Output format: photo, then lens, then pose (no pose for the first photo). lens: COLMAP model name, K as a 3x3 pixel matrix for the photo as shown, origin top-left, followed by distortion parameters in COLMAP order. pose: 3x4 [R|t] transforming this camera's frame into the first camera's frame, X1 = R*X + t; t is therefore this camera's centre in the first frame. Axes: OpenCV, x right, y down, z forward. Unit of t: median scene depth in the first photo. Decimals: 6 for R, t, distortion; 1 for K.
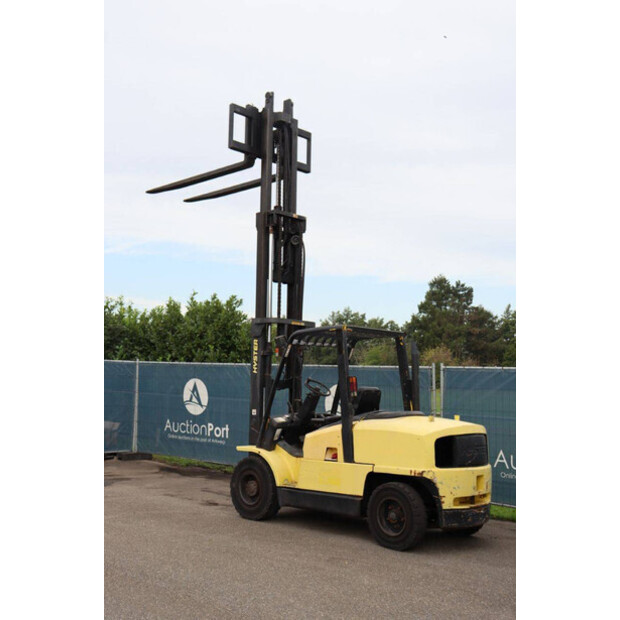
lens RADIAL K [[706.5, 0, 311.2], [0, 706.5, 311.3], [0, 0, 1]] dist [-0.068163, 0.000000]
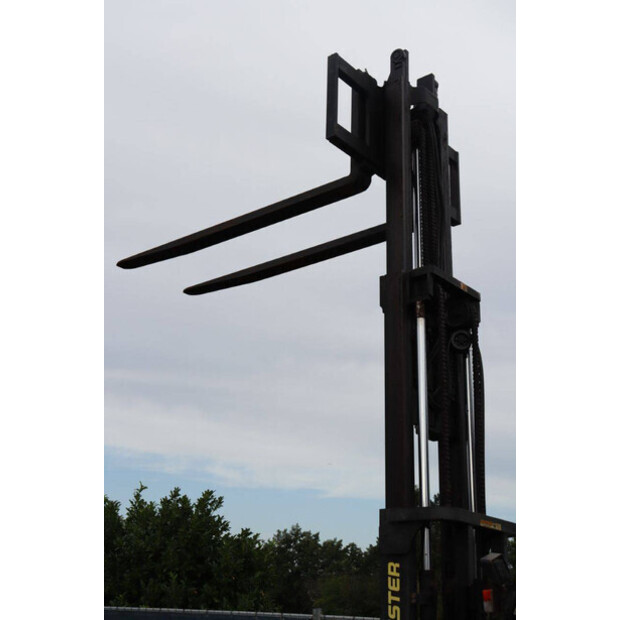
lens RADIAL K [[907.7, 0, 347.8], [0, 907.7, 314.8], [0, 0, 1]] dist [0.144699, 0.000000]
pose [[0.996693, 0.042016, 0.069547, -0.057310], [-0.025241, 0.973680, -0.226516, 0.008278], [-0.077234, 0.224011, 0.971521, 0.176337]]
